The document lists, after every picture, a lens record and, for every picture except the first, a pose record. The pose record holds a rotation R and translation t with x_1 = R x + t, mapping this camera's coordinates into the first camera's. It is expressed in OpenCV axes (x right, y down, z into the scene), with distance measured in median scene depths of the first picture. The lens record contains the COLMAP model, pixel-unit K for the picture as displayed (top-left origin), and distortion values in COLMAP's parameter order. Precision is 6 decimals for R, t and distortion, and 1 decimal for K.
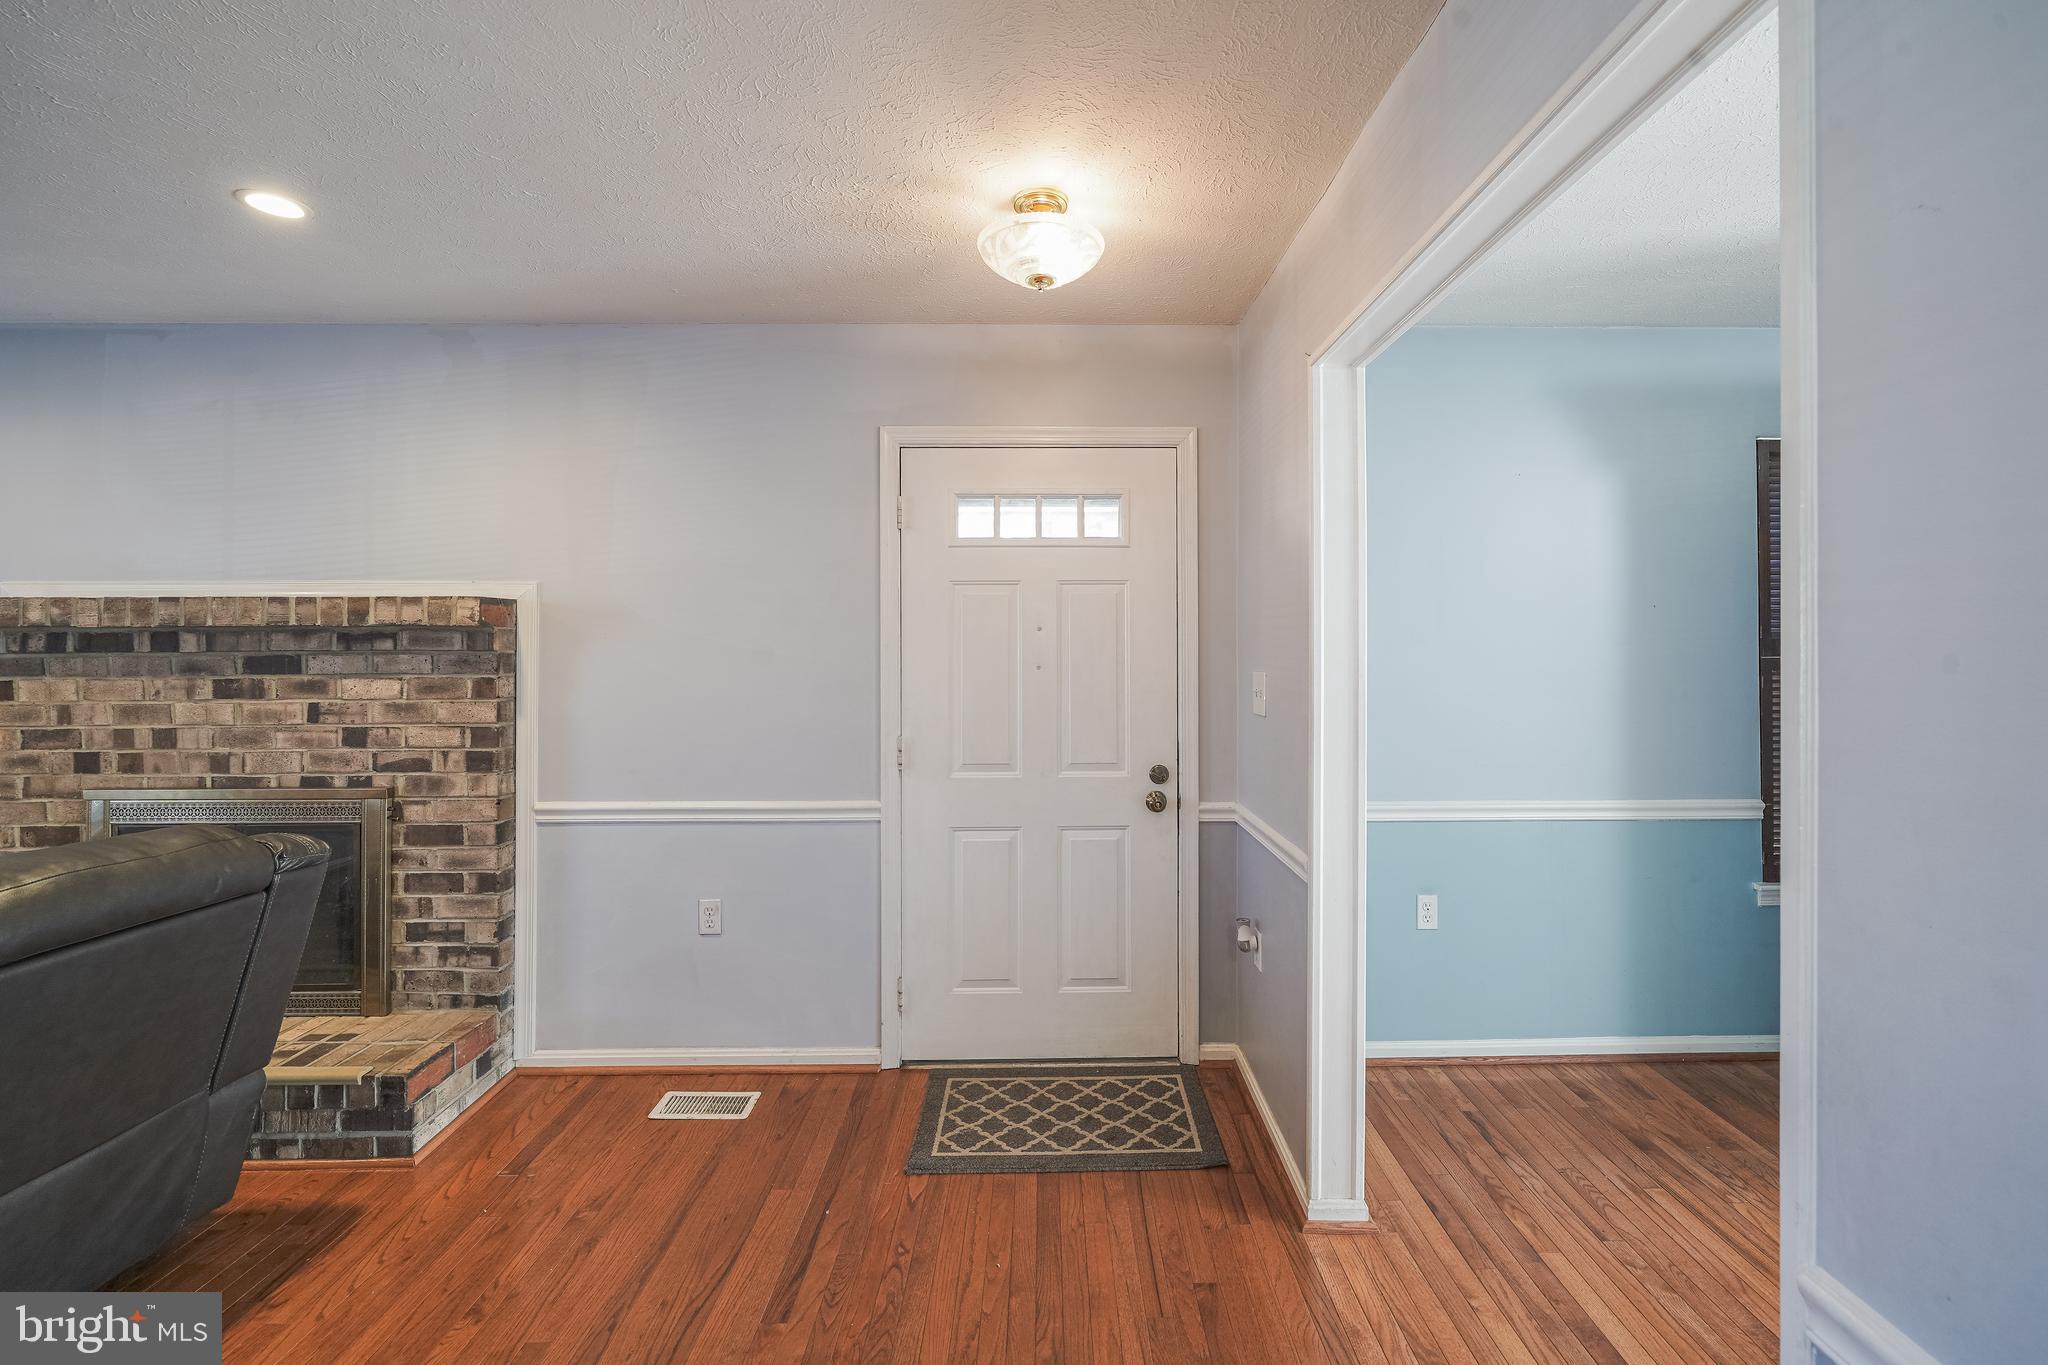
lens RADIAL K [[839.7, 0, 1044.9], [0, 839.7, 648.7], [0, 0, 1]] dist [-0.001702, 0.000239]
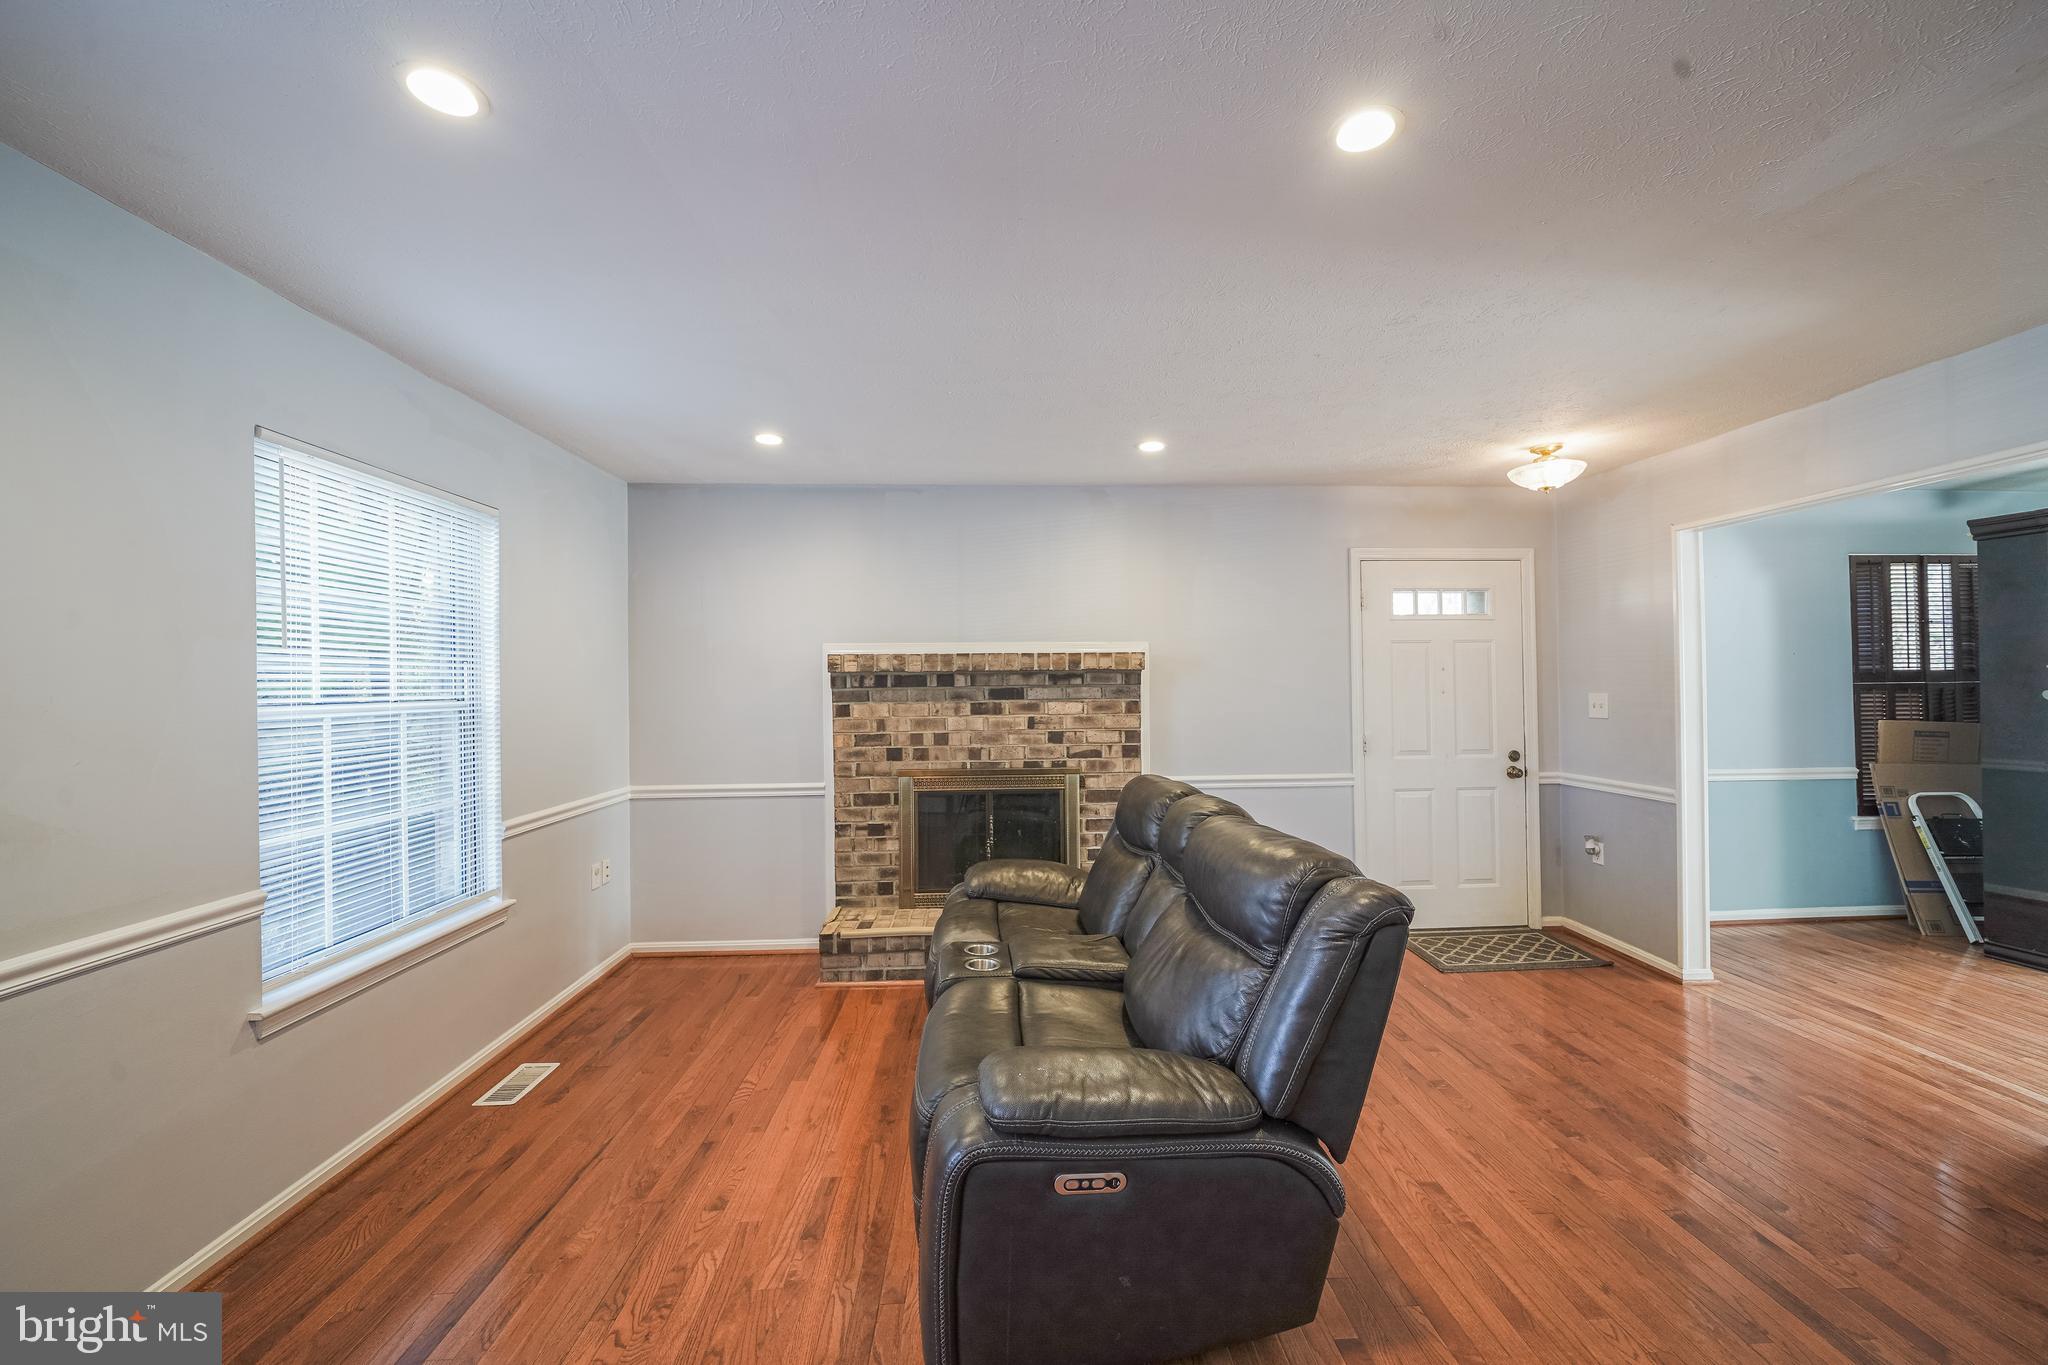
lens RADIAL K [[788.5, 0, 1029.5], [0, 788.5, 676.1], [0, 0, 1]] dist [-0.003538, -0.000098]
pose [[0.999116, -0.006320, 0.041561, -0.939159], [0.006625, 0.999952, -0.007207, -0.003945], [-0.041513, 0.007476, 0.999110, -0.551690]]
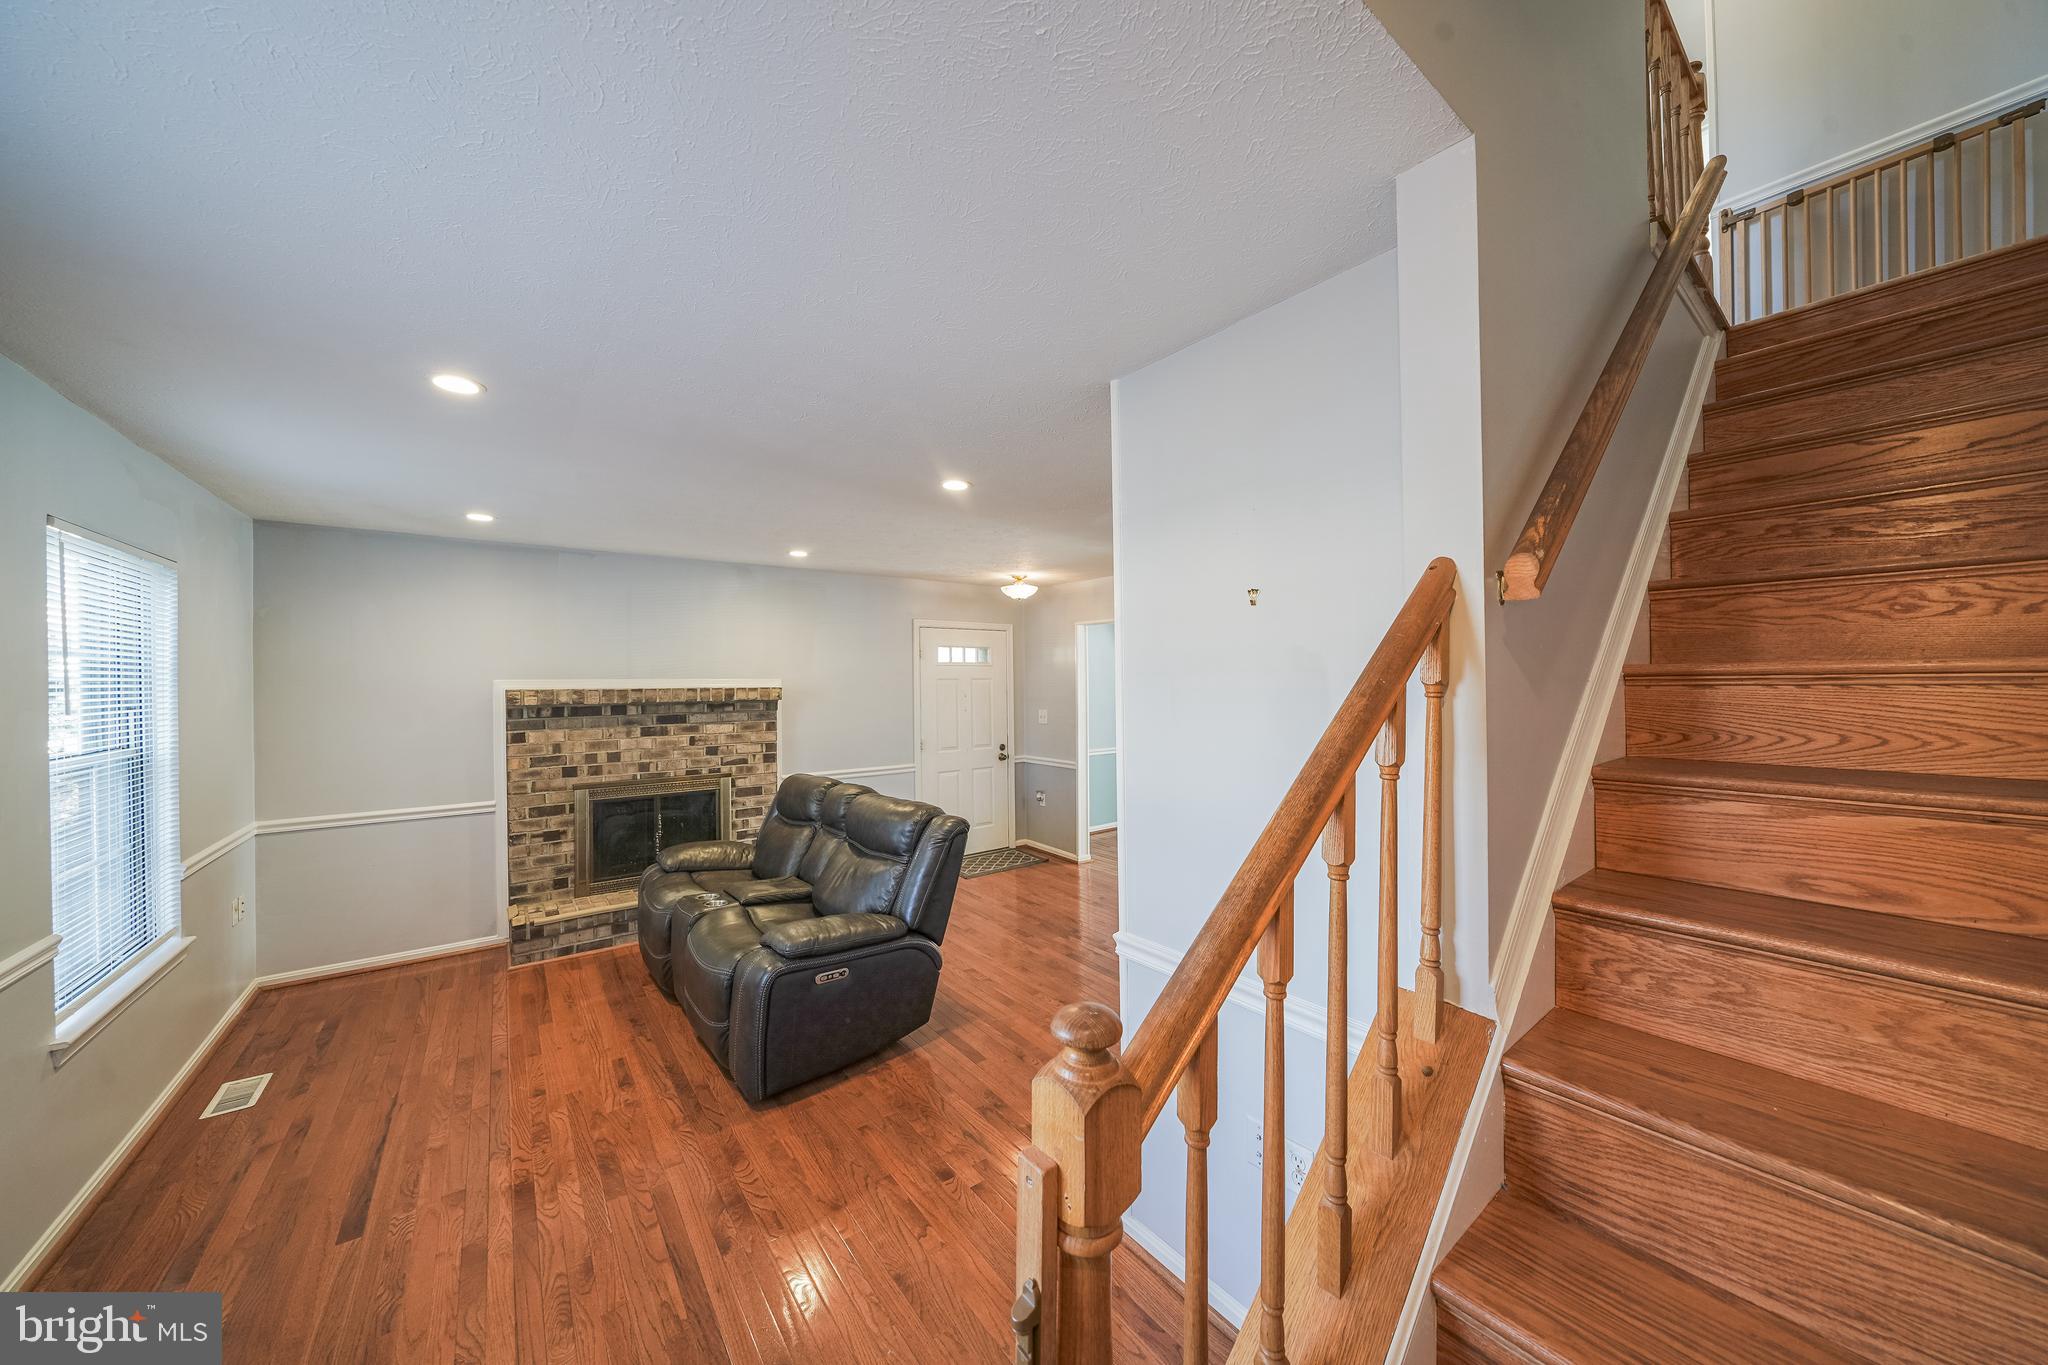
lens RADIAL K [[704.3, 0, 1033.0], [0, 704.3, 679.1], [0, 0, 1]] dist [-0.004746, 0.000214]
pose [[0.799097, -0.001672, 0.601200, -1.263258], [0.003838, 0.999990, -0.002320, -0.076176], [-0.601191, 0.004161, 0.799095, -0.994762]]
